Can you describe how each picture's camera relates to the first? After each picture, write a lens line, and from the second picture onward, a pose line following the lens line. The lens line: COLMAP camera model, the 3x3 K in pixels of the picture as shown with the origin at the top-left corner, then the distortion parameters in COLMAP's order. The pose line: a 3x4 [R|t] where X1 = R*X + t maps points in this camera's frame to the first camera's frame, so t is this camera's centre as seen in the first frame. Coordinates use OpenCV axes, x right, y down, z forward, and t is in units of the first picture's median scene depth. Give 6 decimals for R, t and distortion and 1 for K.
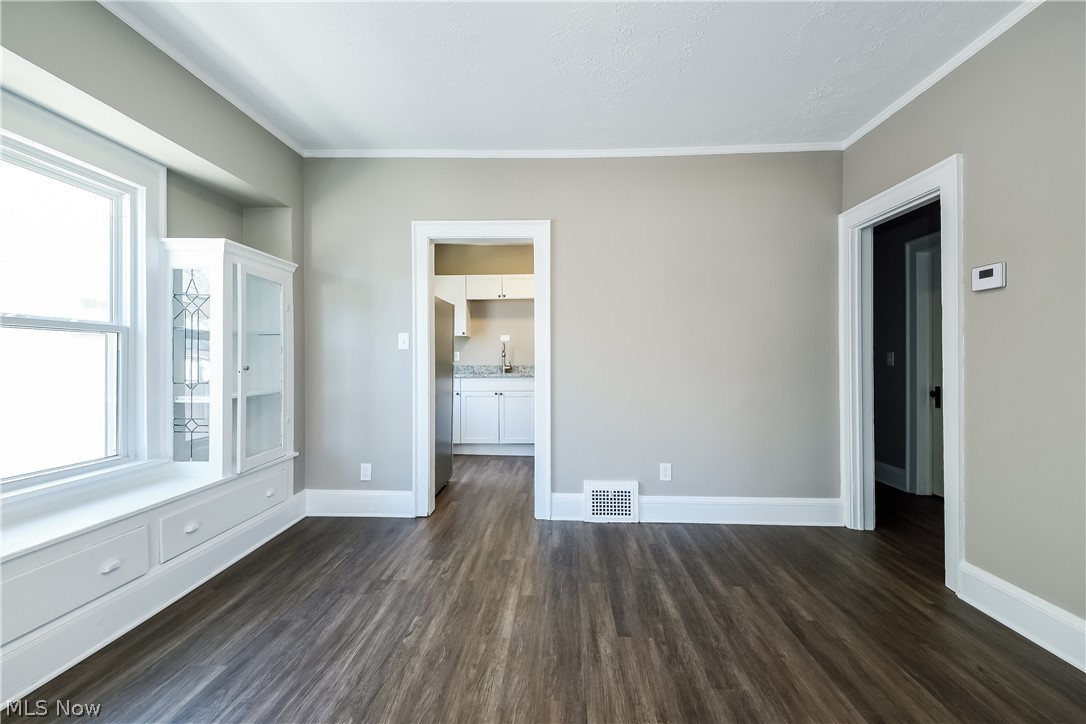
lens RADIAL K [[454.7, 0, 545.0], [0, 454.7, 360.4], [0, 0, 1]] dist [0.016255, -0.000718]
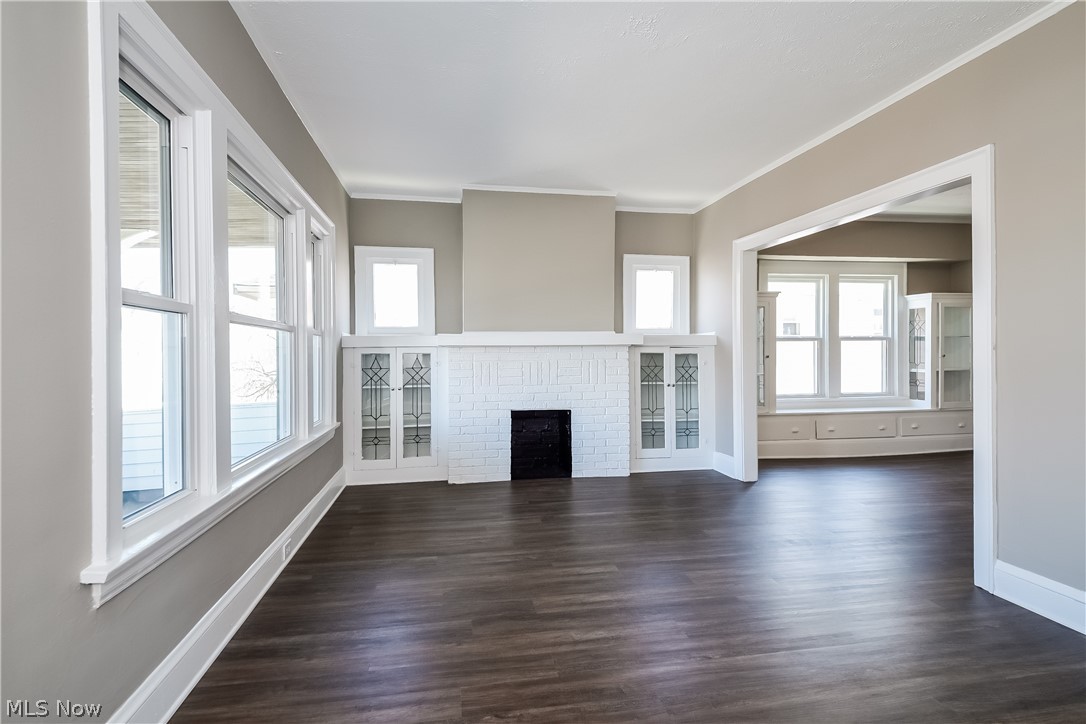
lens RADIAL K [[514.1, 0, 544.3], [0, 514.1, 354.7], [0, 0, 1]] dist [0.032112, -0.002305]
pose [[0.207839, 0.005587, -0.978147, 1.207410], [0.005546, 0.999961, 0.006890, -0.013715], [0.978147, -0.006857, 0.207800, -1.160917]]
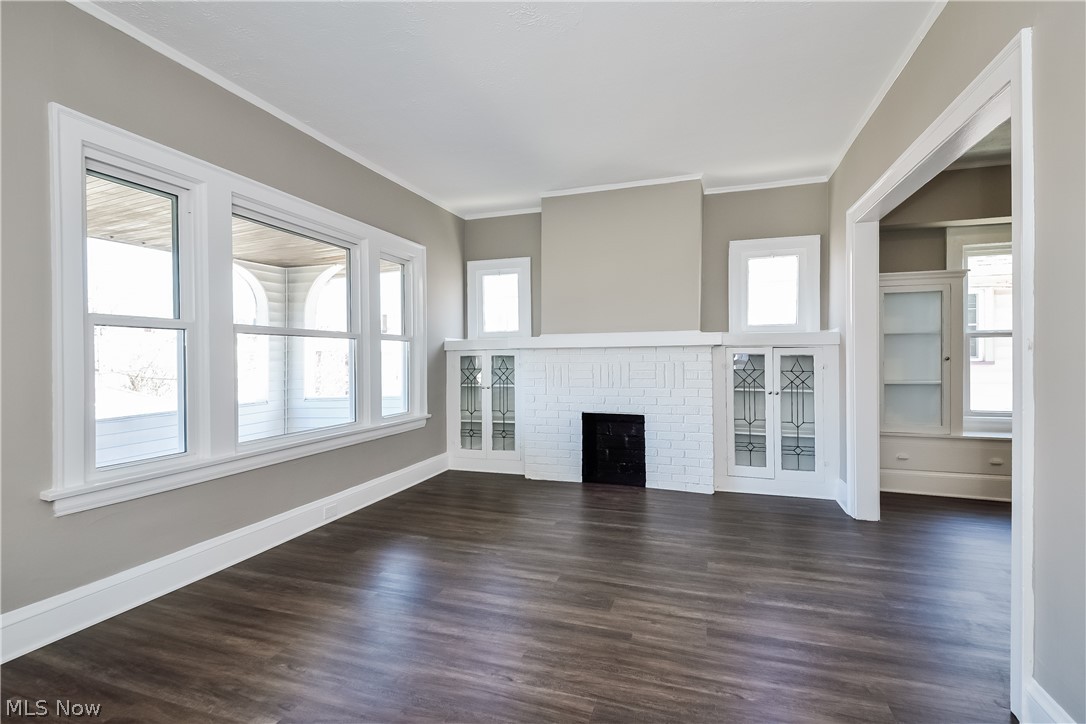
lens RADIAL K [[514.1, 0, 542.8], [0, 514.1, 355.6], [0, 0, 1]] dist [0.032112, -0.002305]
pose [[-0.285096, 0.004778, -0.958487, 1.185113], [0.010432, 0.999944, 0.001882, -0.009758], [0.958442, -0.009462, -0.285130, -0.526645]]
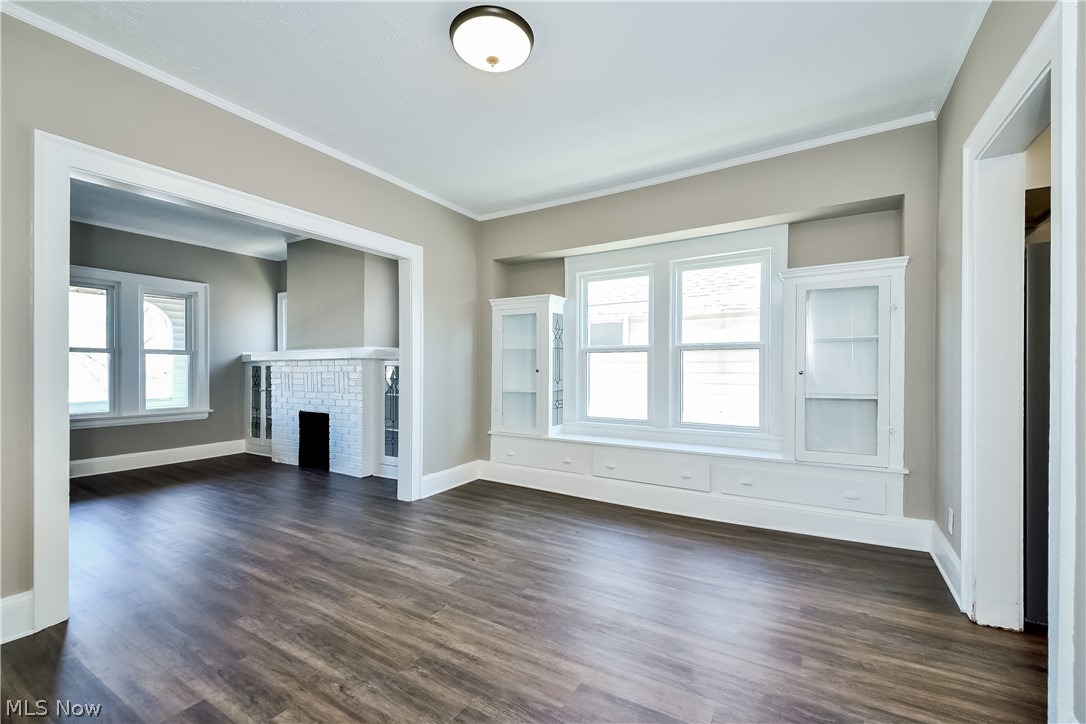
lens RADIAL K [[454.7, 0, 540.6], [0, 454.7, 370.3], [0, 0, 1]] dist [0.016255, -0.000718]
pose [[-0.476609, 0.009381, -0.879066, 0.706333], [0.004111, 0.999956, 0.008443, -0.000734], [0.879106, 0.000410, -0.476626, 0.993473]]
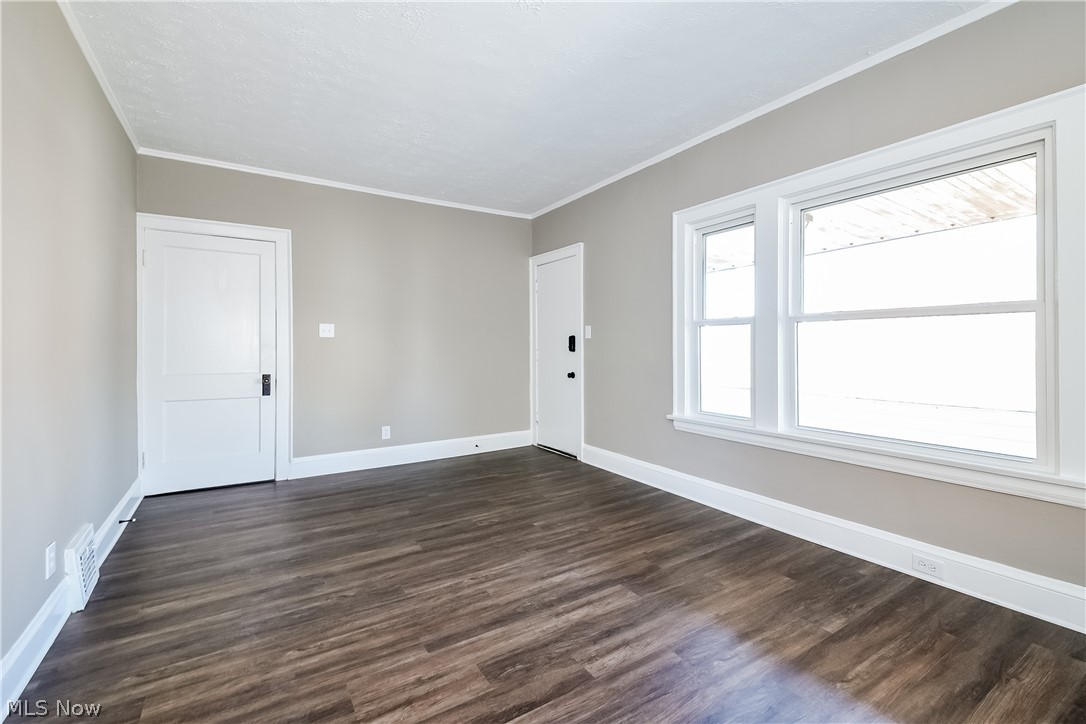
lens RADIAL K [[477.4, 0, 550.0], [0, 477.4, 340.8], [0, 0, 1]] dist [0.024656, -0.001971]
pose [[-0.571179, 0.013438, 0.820715, -0.318940], [0.003766, 0.999898, -0.013750, -0.008055], [-0.820817, -0.004763, -0.571172, -0.372568]]
